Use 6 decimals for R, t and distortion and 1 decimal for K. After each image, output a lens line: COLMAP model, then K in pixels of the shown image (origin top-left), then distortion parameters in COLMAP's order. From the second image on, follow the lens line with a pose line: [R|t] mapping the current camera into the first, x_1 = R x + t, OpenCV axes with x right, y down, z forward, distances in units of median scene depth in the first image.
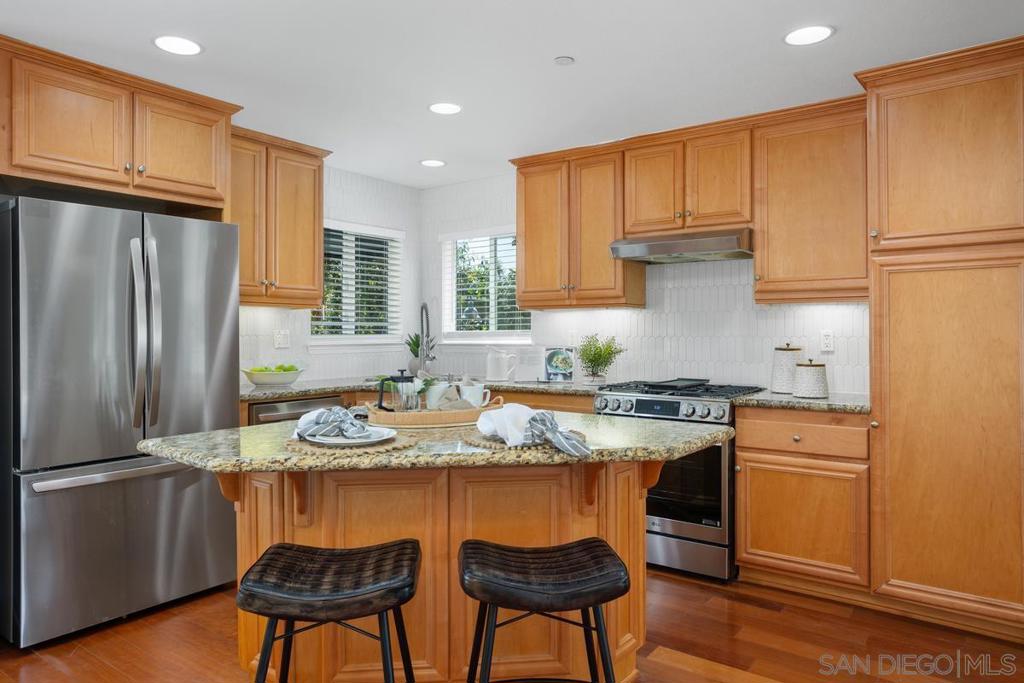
lens RADIAL K [[695.0, 0, 498.5], [0, 695.0, 321.8], [0, 0, 1]] dist [-0.029101, 0.014102]
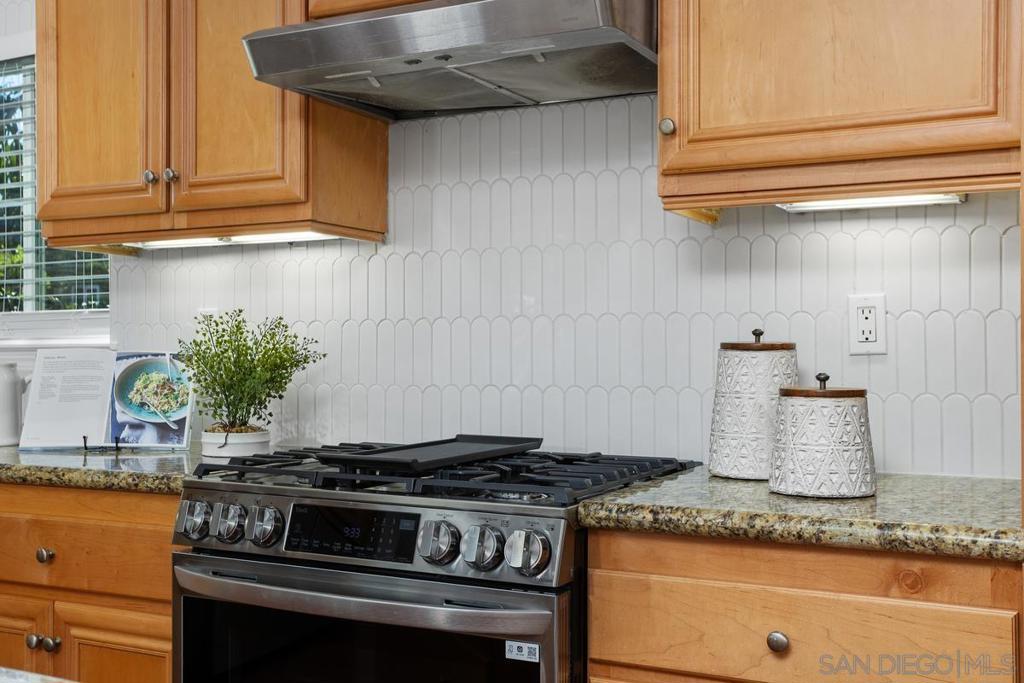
lens RADIAL K [[1140.7, 0, 508.0], [0, 1140.7, 346.4], [0, 0, 1]] dist [0.016637, 0.000000]
pose [[0.987480, -0.000543, 0.157741, 0.211872], [-0.001386, 0.999926, 0.012122, 0.032921], [-0.157736, -0.012188, 0.987406, 0.472923]]
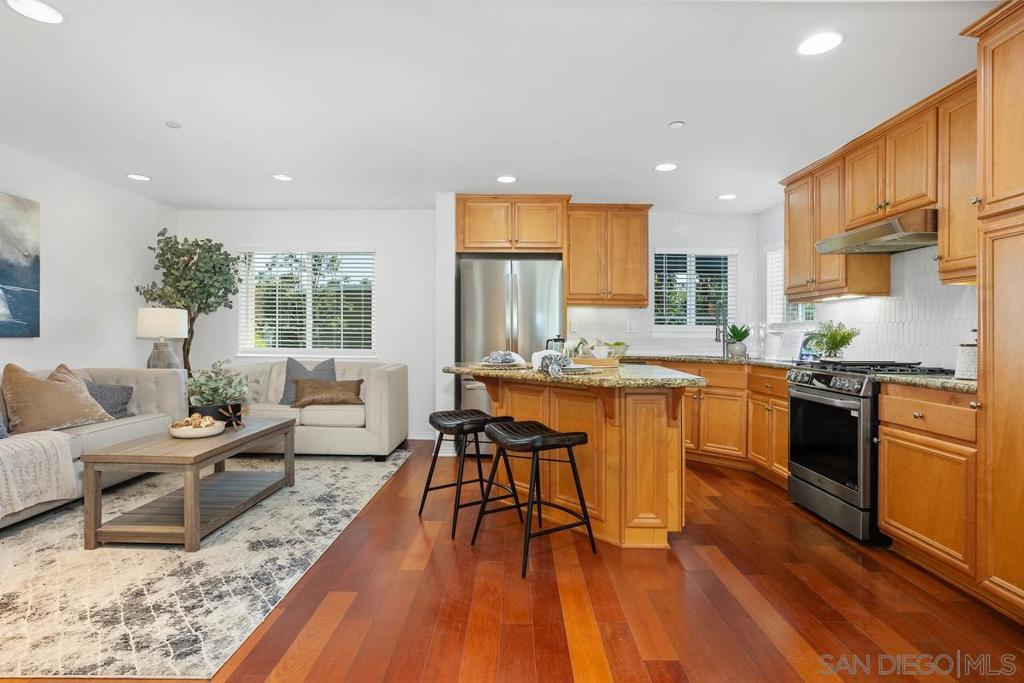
lens RADIAL K [[533.9, 0, 501.3], [0, 533.9, 334.6], [0, 0, 1]] dist [-0.007269, -0.001076]
pose [[0.578404, 0.004254, -0.815739, 0.626998], [0.002215, 0.999975, 0.006785, 0.039229], [0.815747, -0.005732, 0.578380, 0.051599]]
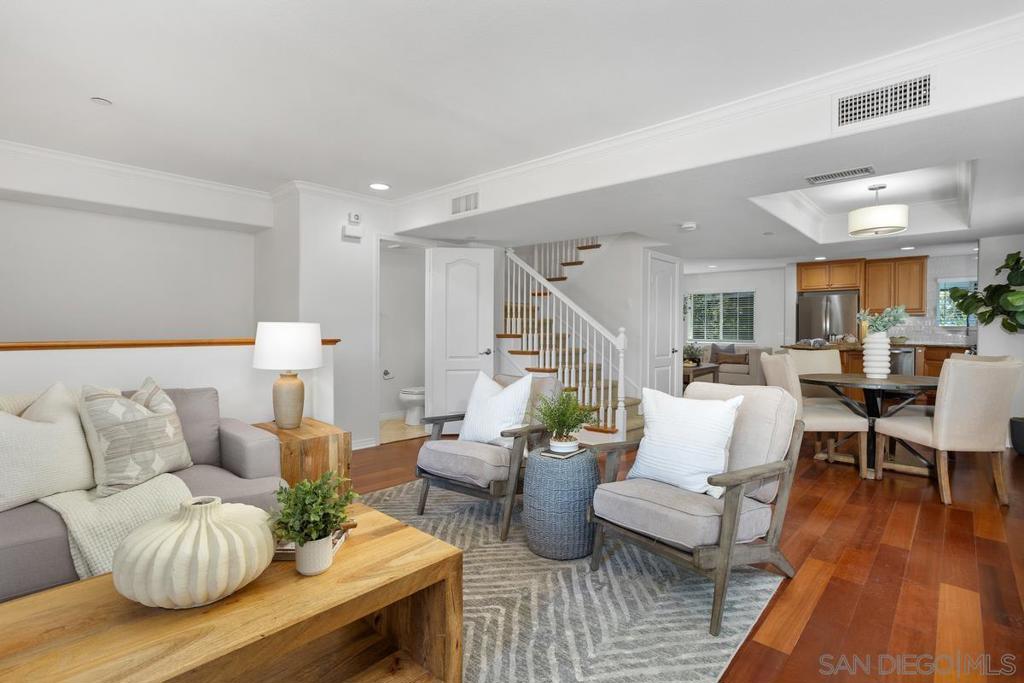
lens RADIAL K [[505.6, 0, 515.8], [0, 505.6, 334.7], [0, 0, 1]] dist [-0.001009, 0.009341]
pose [[-0.070086, 0.009476, -0.997496, 2.141565], [0.009423, 0.999917, 0.008837, 0.023175], [0.997496, -0.008780, -0.070170, -0.515932]]
